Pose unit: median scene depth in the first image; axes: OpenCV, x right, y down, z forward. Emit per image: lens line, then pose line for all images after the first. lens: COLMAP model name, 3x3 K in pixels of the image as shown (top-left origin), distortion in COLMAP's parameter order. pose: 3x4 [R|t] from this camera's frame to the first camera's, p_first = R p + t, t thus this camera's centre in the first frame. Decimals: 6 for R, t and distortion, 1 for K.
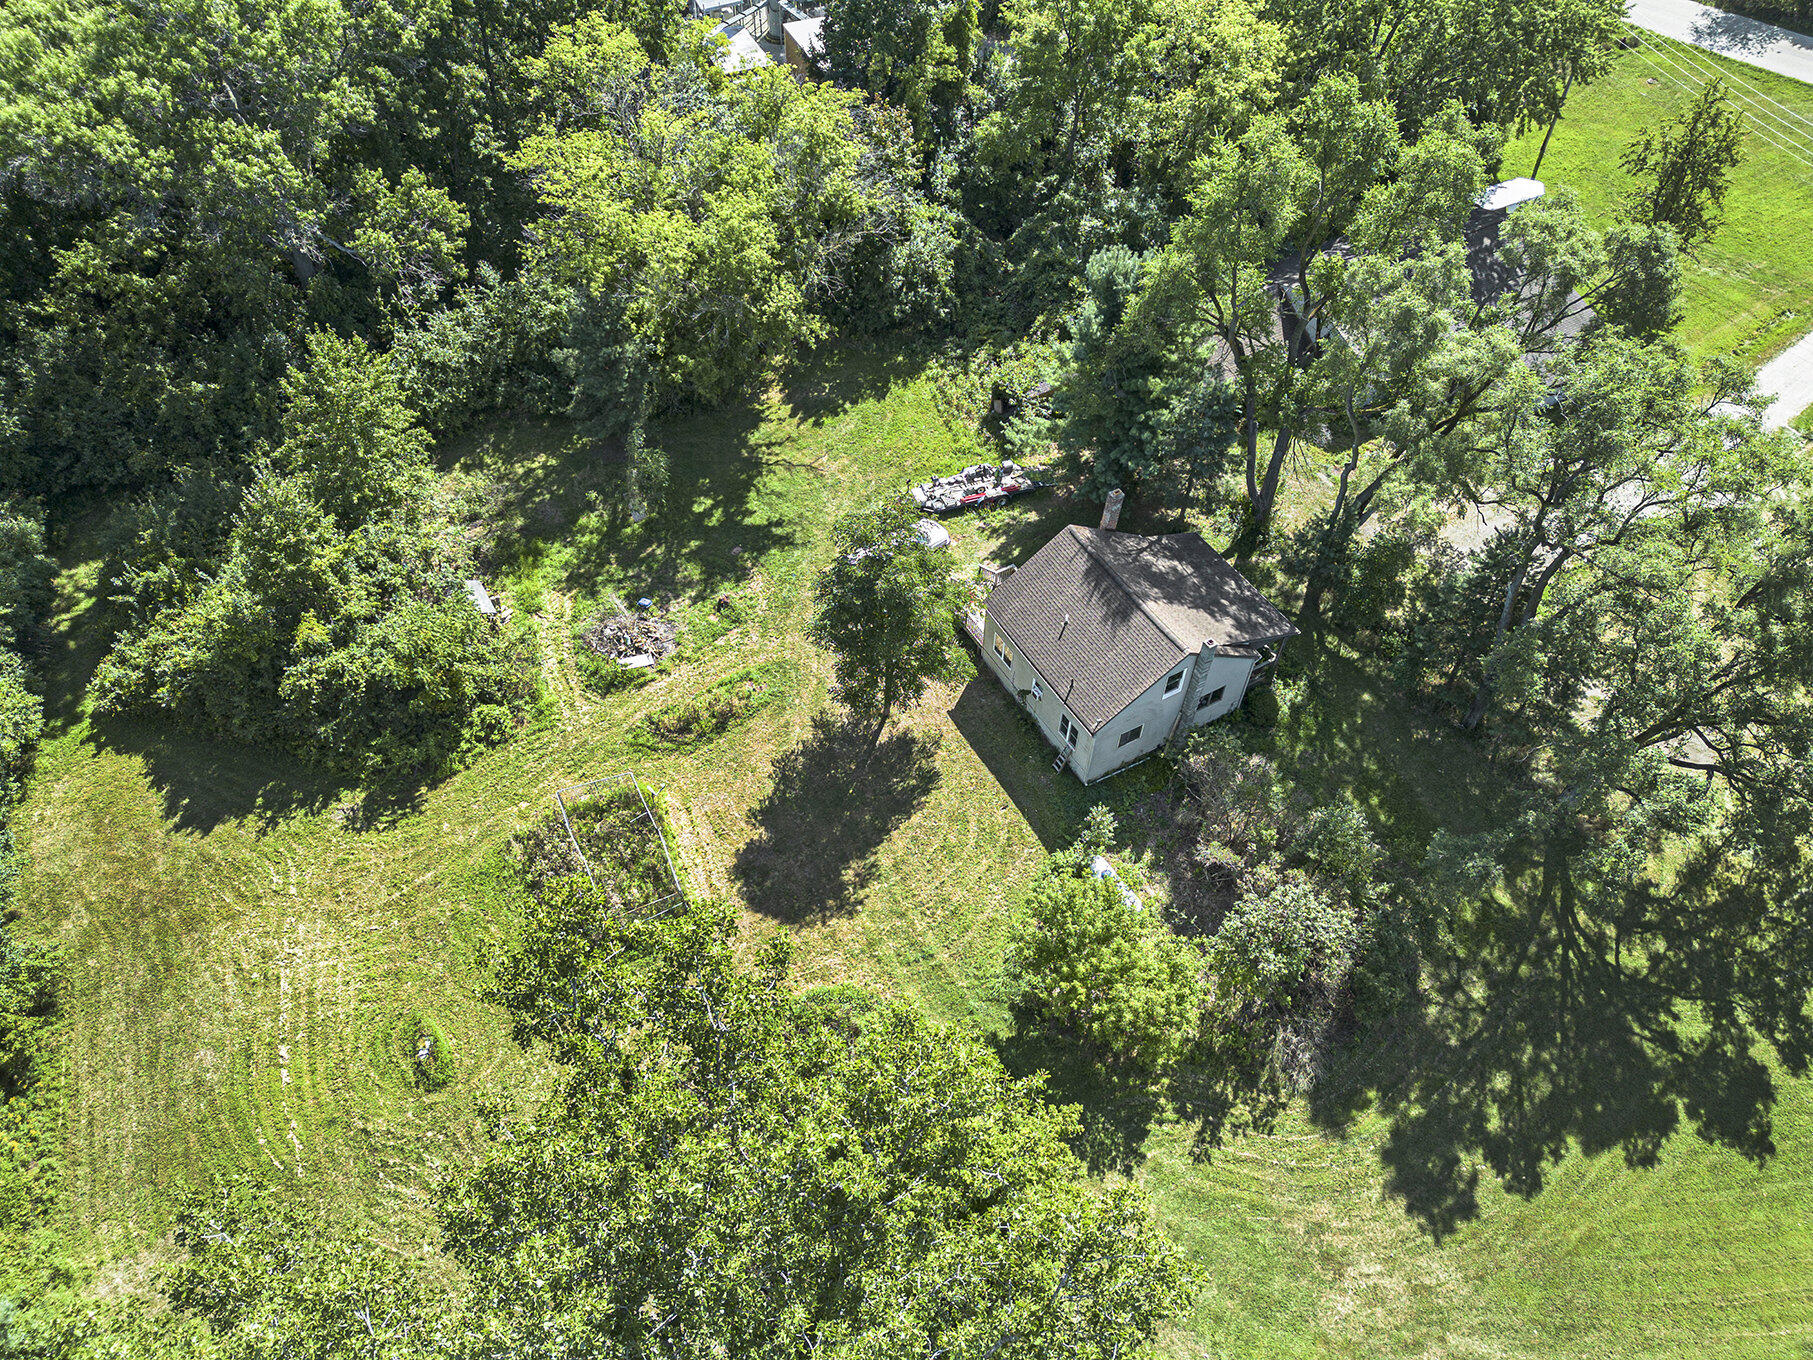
lens RADIAL K [[1263.2, 0, 912.3], [0, 1263.2, 673.1], [0, 0, 1]] dist [0.095128, -0.107619]
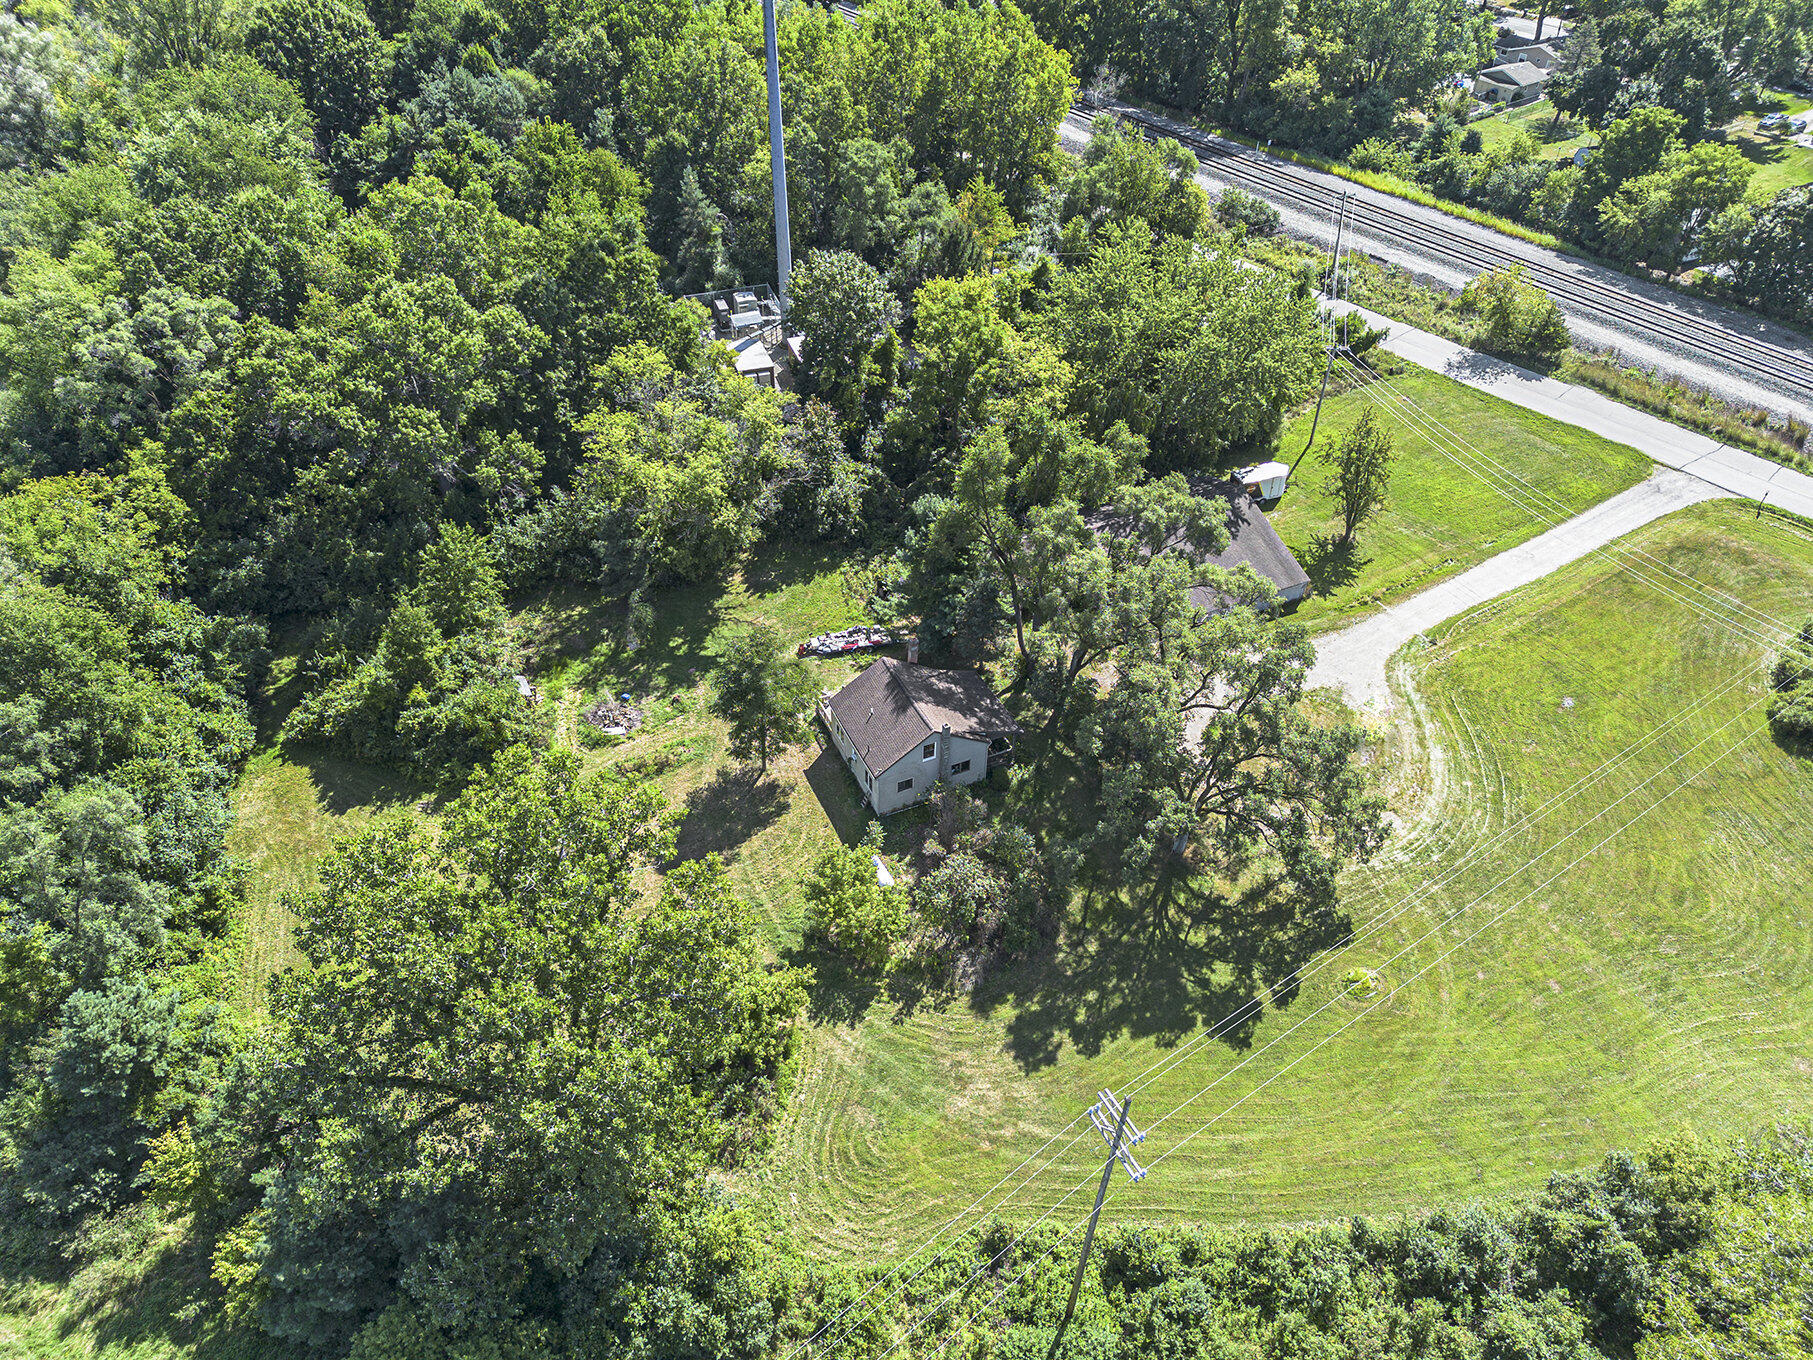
lens RADIAL K [[1238.4, 0, 906.5], [0, 1238.4, 680.0], [0, 0, 1]] dist [0.165505, -0.363122]
pose [[0.995754, 0.054467, -0.074211, 0.267705], [-0.066054, 0.984262, -0.163909, 0.166361], [0.064115, 0.168115, 0.983680, -0.539840]]
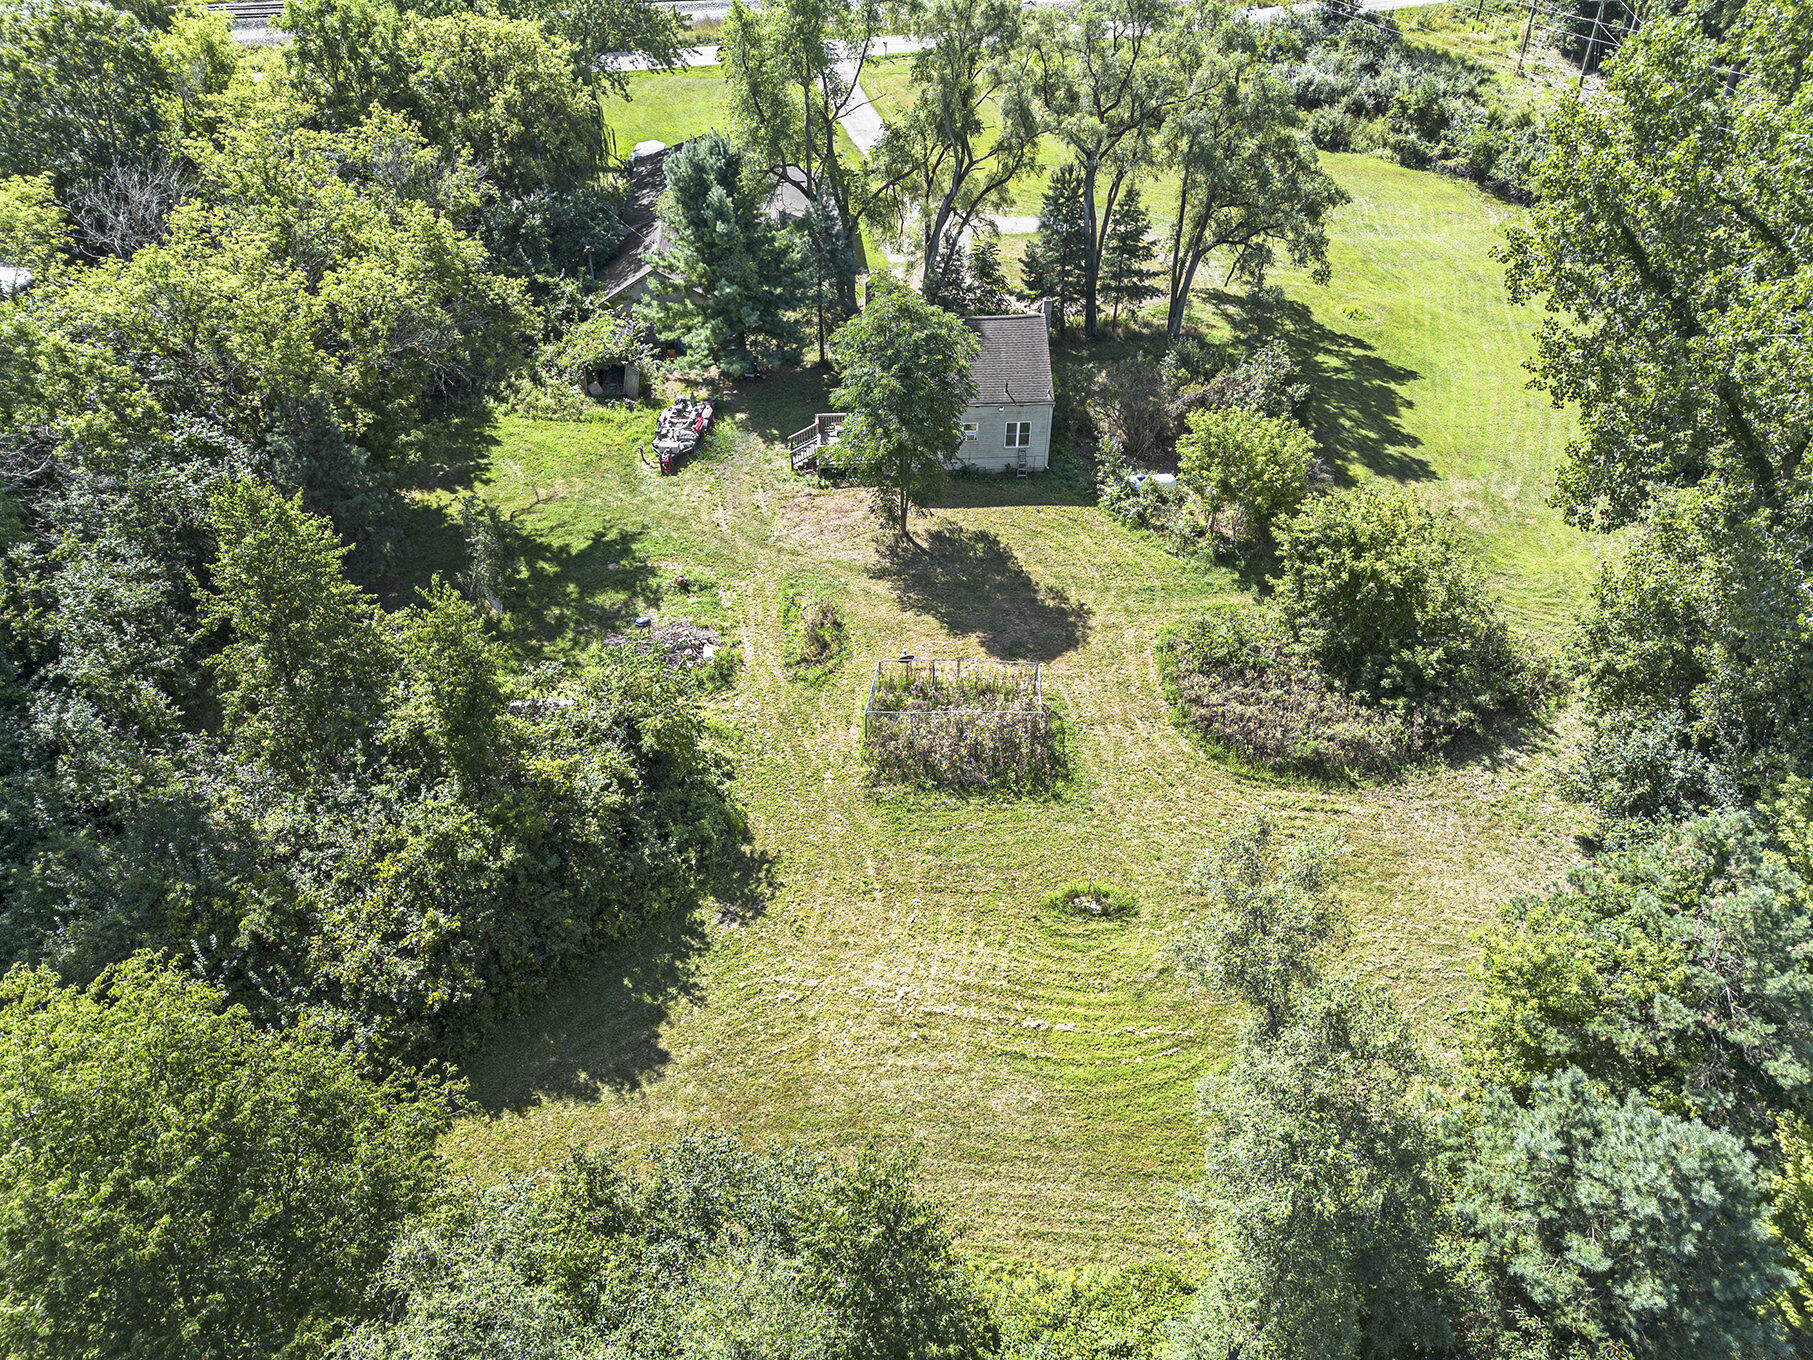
lens RADIAL K [[1231.3, 0, 906.5], [0, 1231.3, 680.0], [0, 0, 1]] dist [0.072626, 0.000055]
pose [[0.437264, -0.563302, 0.701064, -0.802814], [0.684085, 0.714370, 0.147320, -0.028433], [-0.583805, 0.415170, 0.697715, 0.340549]]
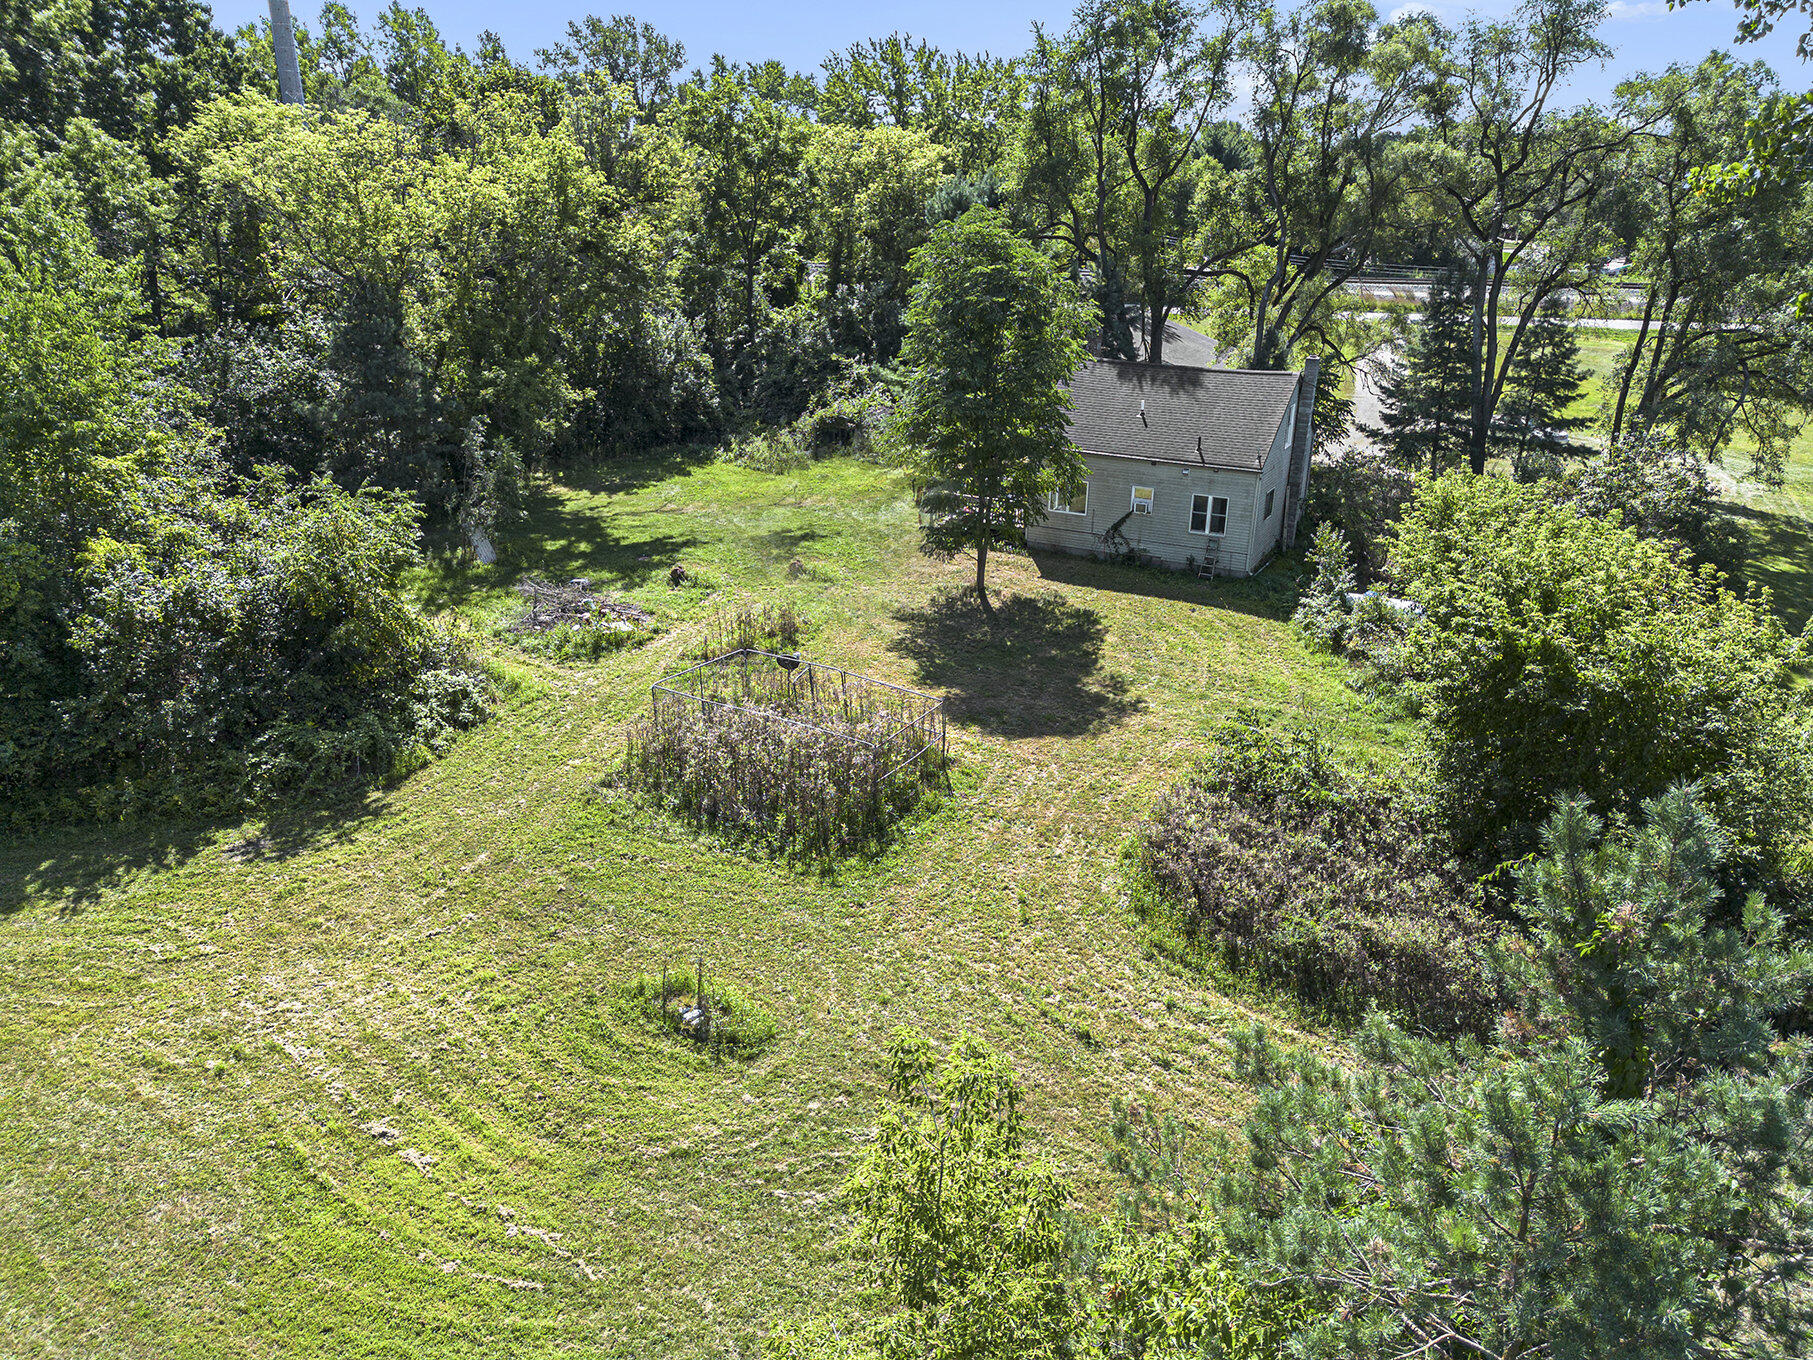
lens RADIAL K [[1263.2, 0, 912.3], [0, 1263.2, 673.1], [0, 0, 1]] dist [0.095128, -0.107619]
pose [[0.844423, -0.200328, 0.496808, -0.438508], [0.408868, 0.840231, -0.356145, 0.327890], [-0.346087, 0.503866, 0.791418, 0.446354]]
